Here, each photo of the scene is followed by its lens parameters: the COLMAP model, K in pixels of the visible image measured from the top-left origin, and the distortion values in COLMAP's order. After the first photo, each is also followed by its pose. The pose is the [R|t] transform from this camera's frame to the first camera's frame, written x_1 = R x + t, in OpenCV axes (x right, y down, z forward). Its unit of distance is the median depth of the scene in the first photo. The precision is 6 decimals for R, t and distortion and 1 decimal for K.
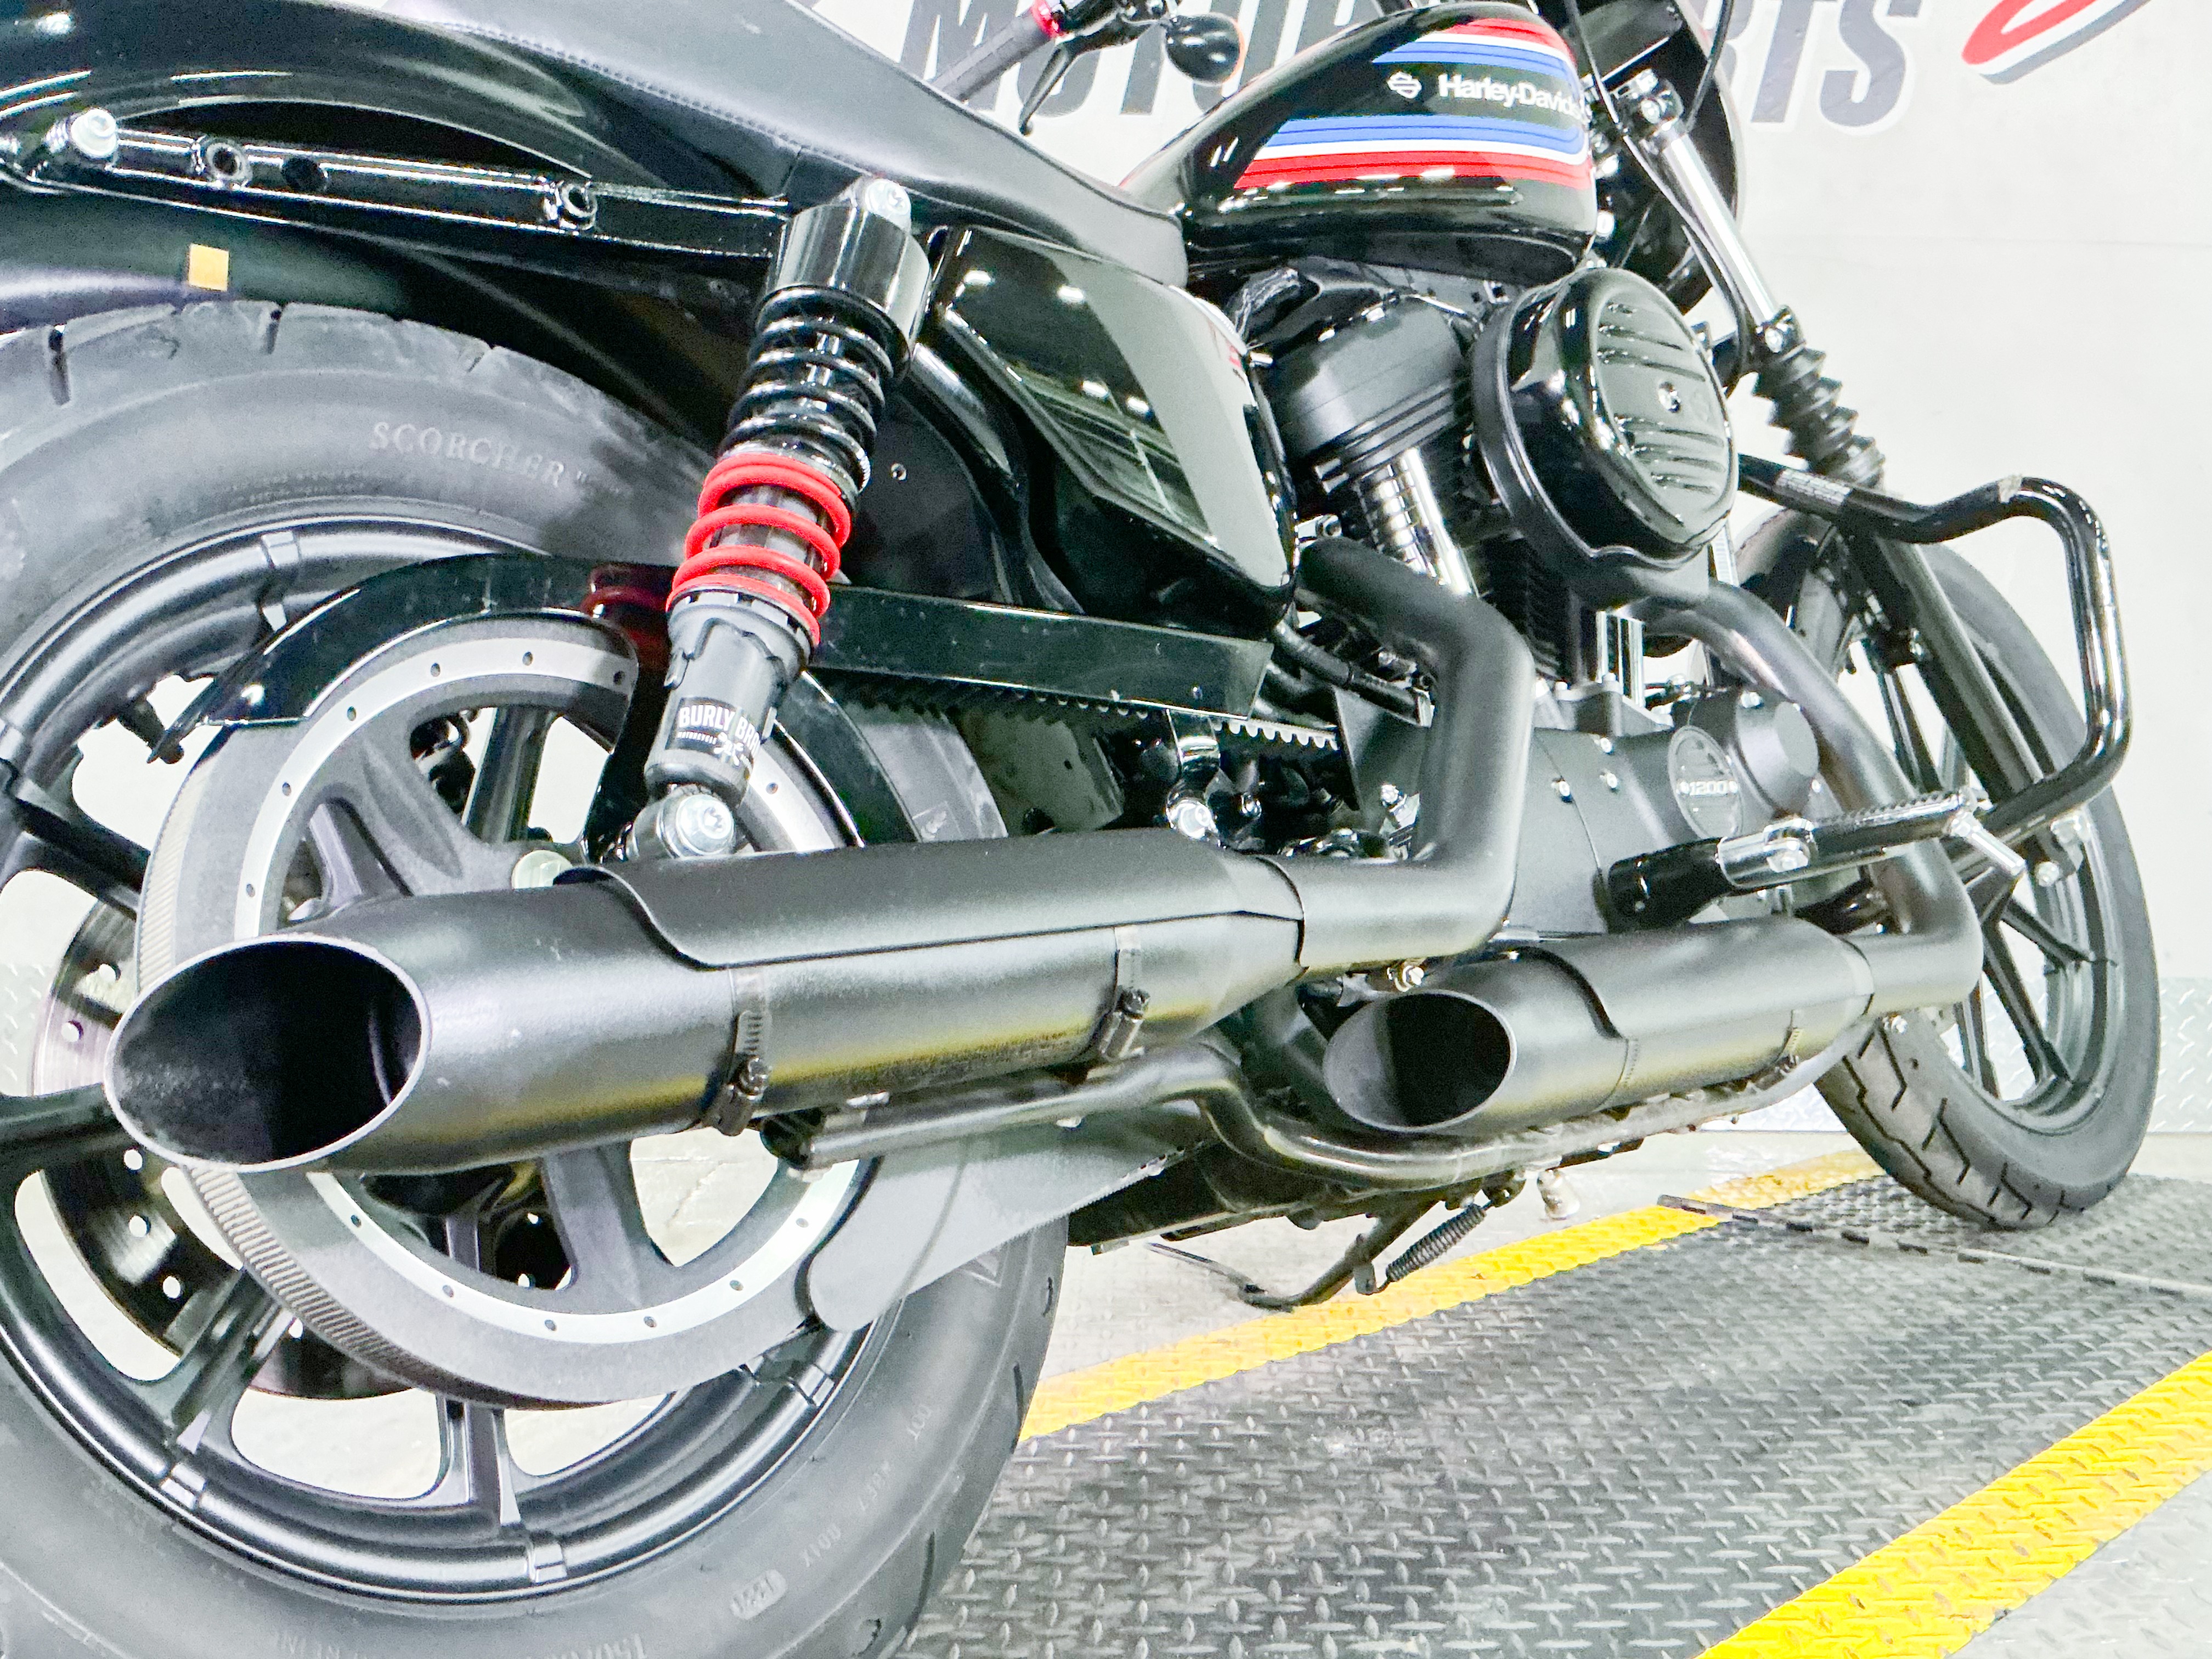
lens RADIAL K [[2148.7, 0, 1106.0], [0, 2148.7, 829.5], [0, 0, 1]] dist [0.157206, -0.325129]
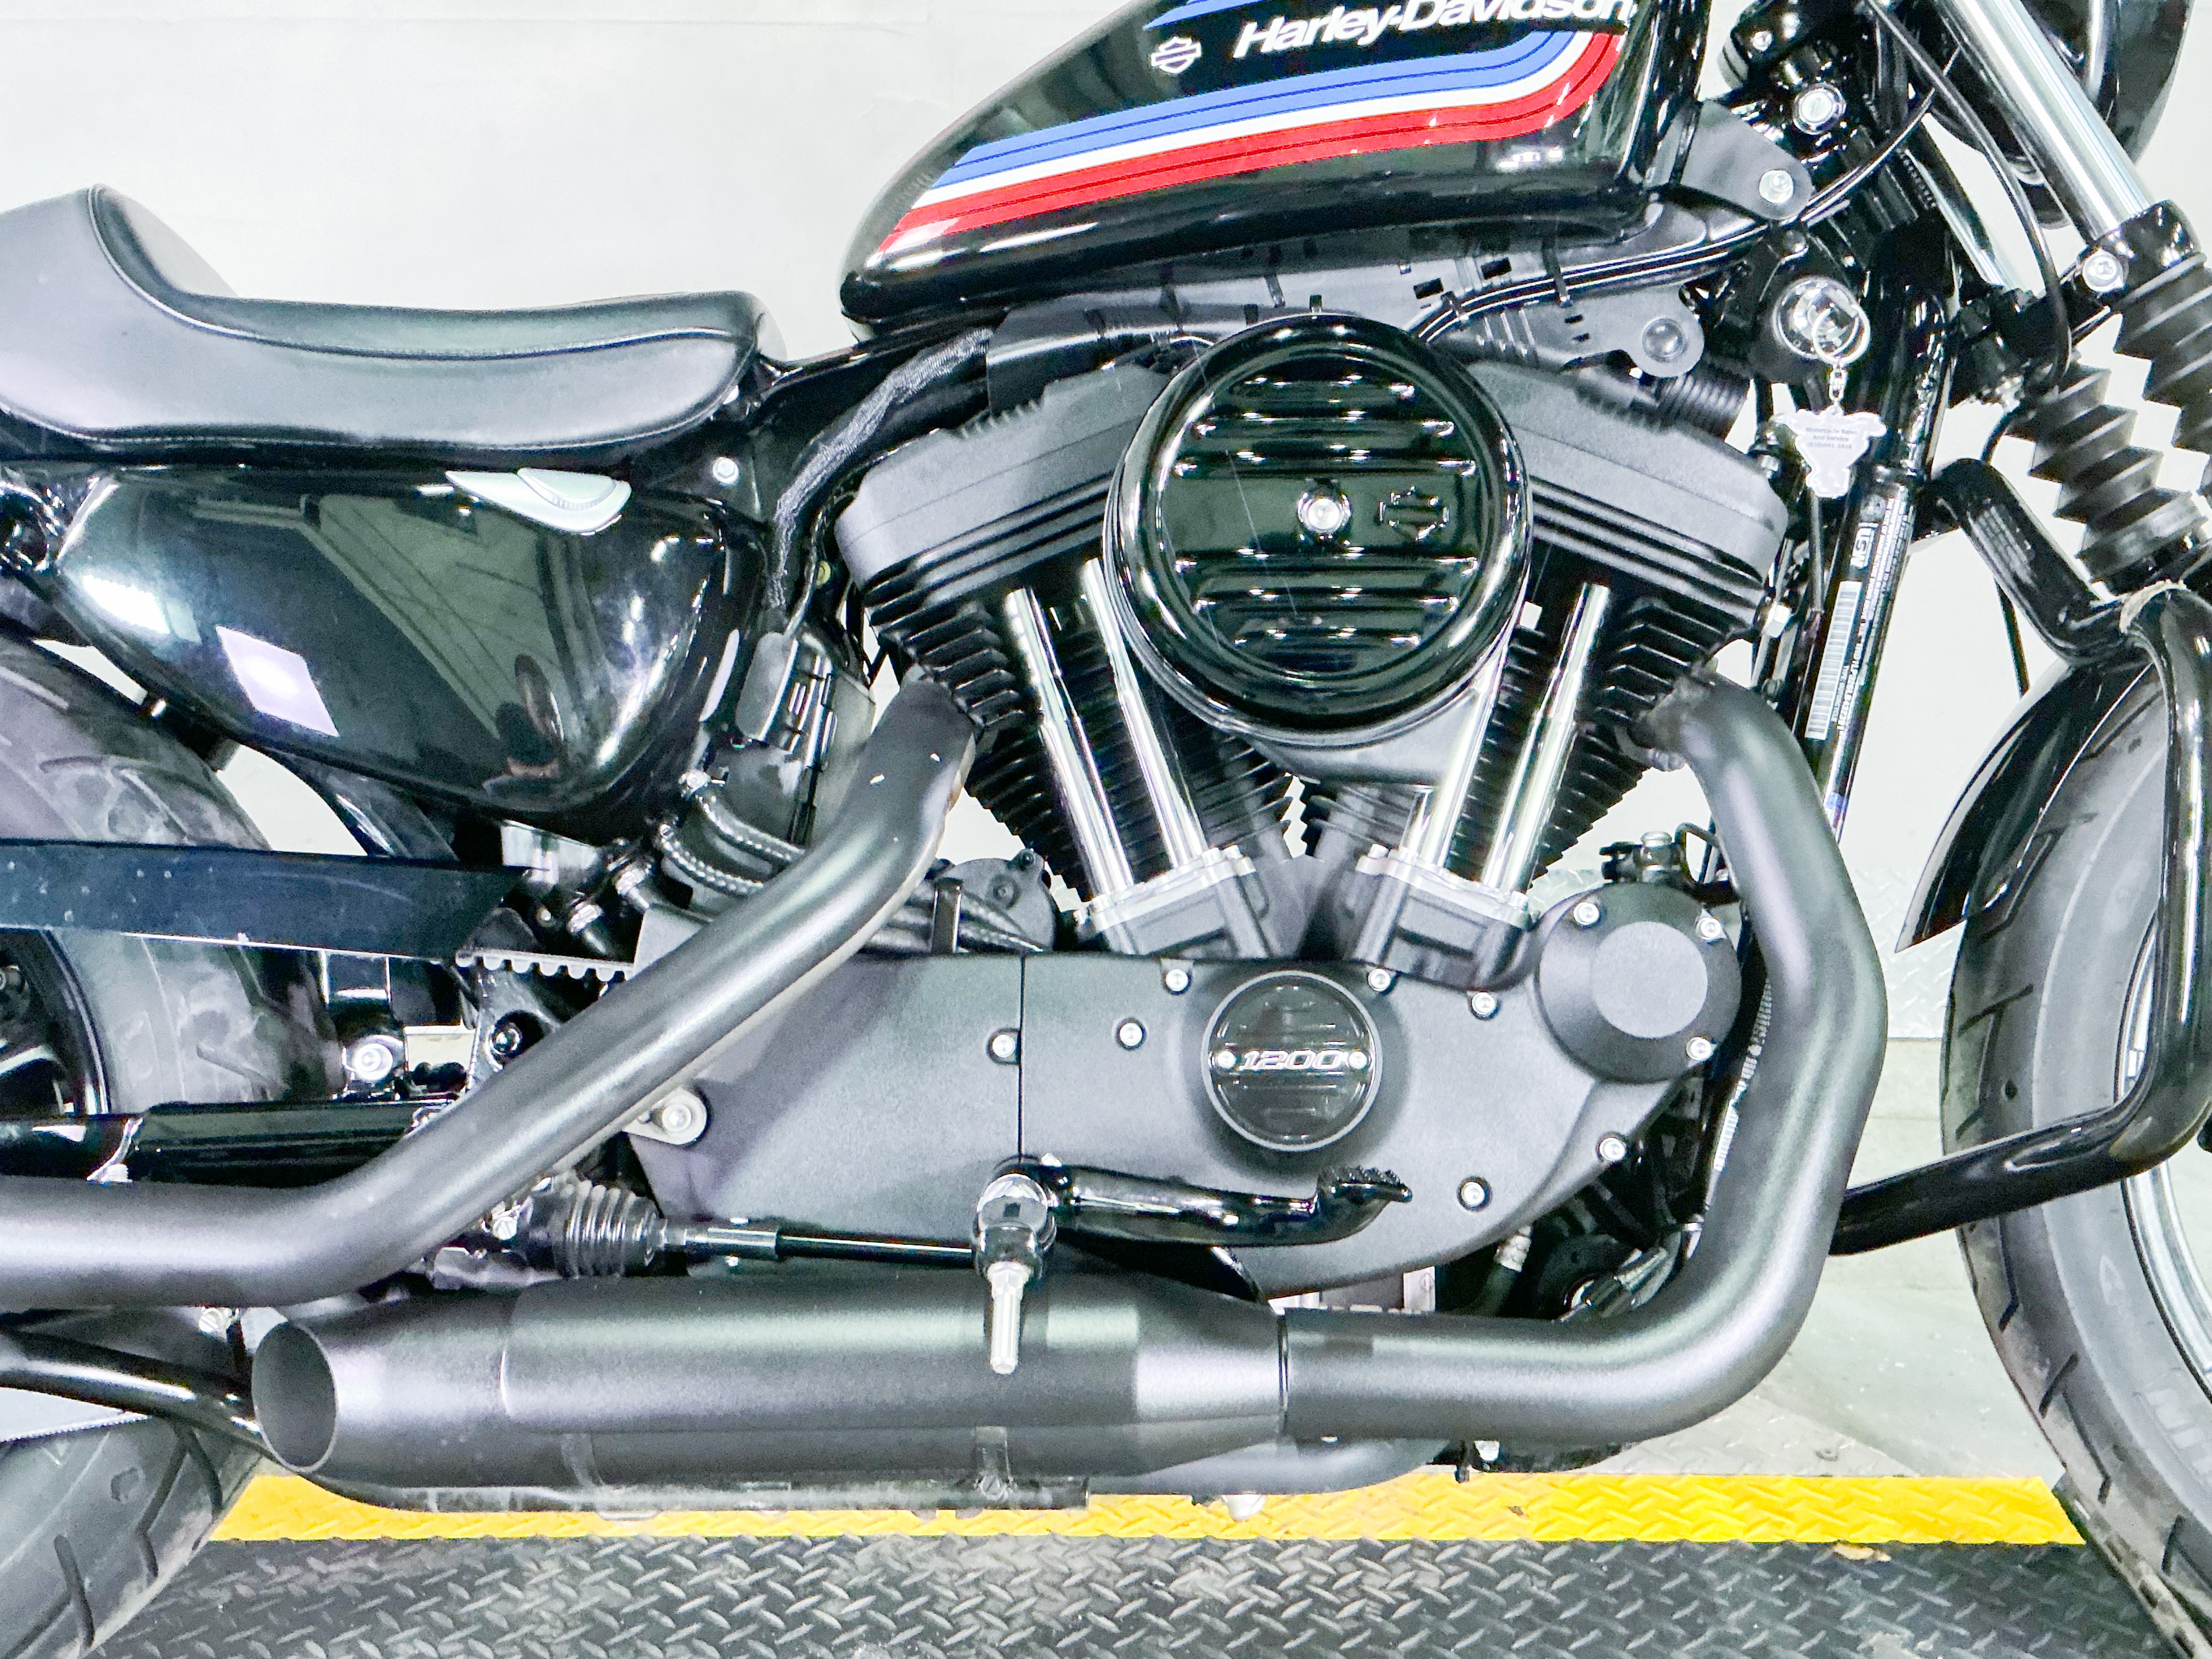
lens RADIAL K [[2148.7, 0, 1106.0], [0, 2148.7, 829.5], [0, 0, 1]] dist [0.157206, -0.325129]
pose [[0.678359, 0.150359, -0.719181, 1.179189], [-0.016782, 0.981752, 0.189426, -0.367303], [0.734539, -0.116429, 0.668504, 0.739721]]
